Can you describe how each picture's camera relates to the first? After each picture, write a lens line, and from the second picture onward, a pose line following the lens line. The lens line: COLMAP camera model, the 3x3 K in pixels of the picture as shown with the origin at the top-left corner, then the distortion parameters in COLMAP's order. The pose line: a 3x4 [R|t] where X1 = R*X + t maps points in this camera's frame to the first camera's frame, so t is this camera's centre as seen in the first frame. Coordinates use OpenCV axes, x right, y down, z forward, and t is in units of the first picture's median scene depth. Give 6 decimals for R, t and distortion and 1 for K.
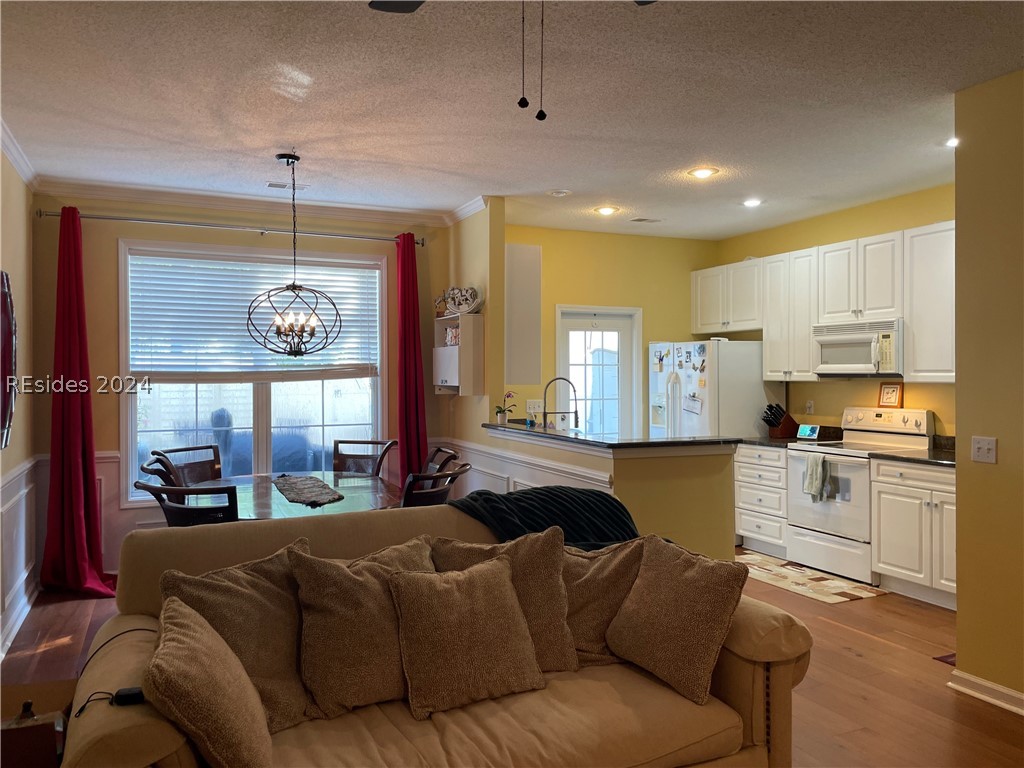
lens RADIAL K [[799.9, 0, 512.0], [0, 799.9, 384.0], [0, 0, 1]] dist [0.094067, -0.137143]
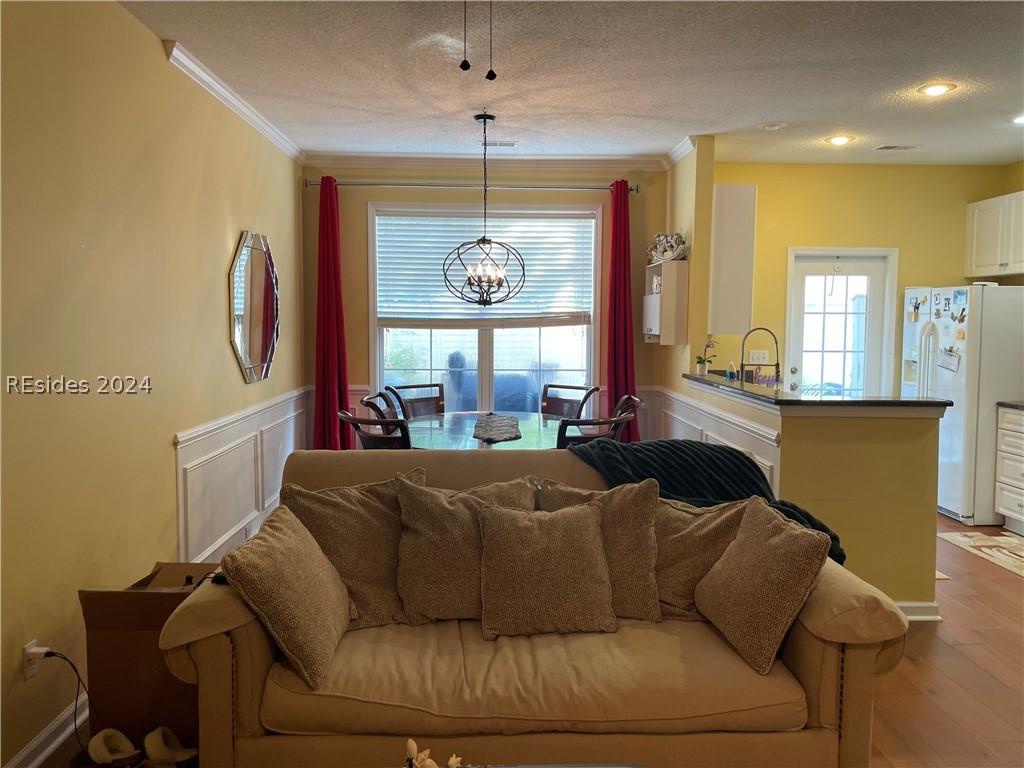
lens RADIAL K [[799.9, 0, 512.0], [0, 799.9, 384.0], [0, 0, 1]] dist [0.094067, -0.137143]
pose [[0.919955, 0.040720, -0.389903, 0.192665], [-0.014231, 0.997404, 0.070587, -0.005333], [0.391765, -0.059388, 0.918147, 0.016938]]
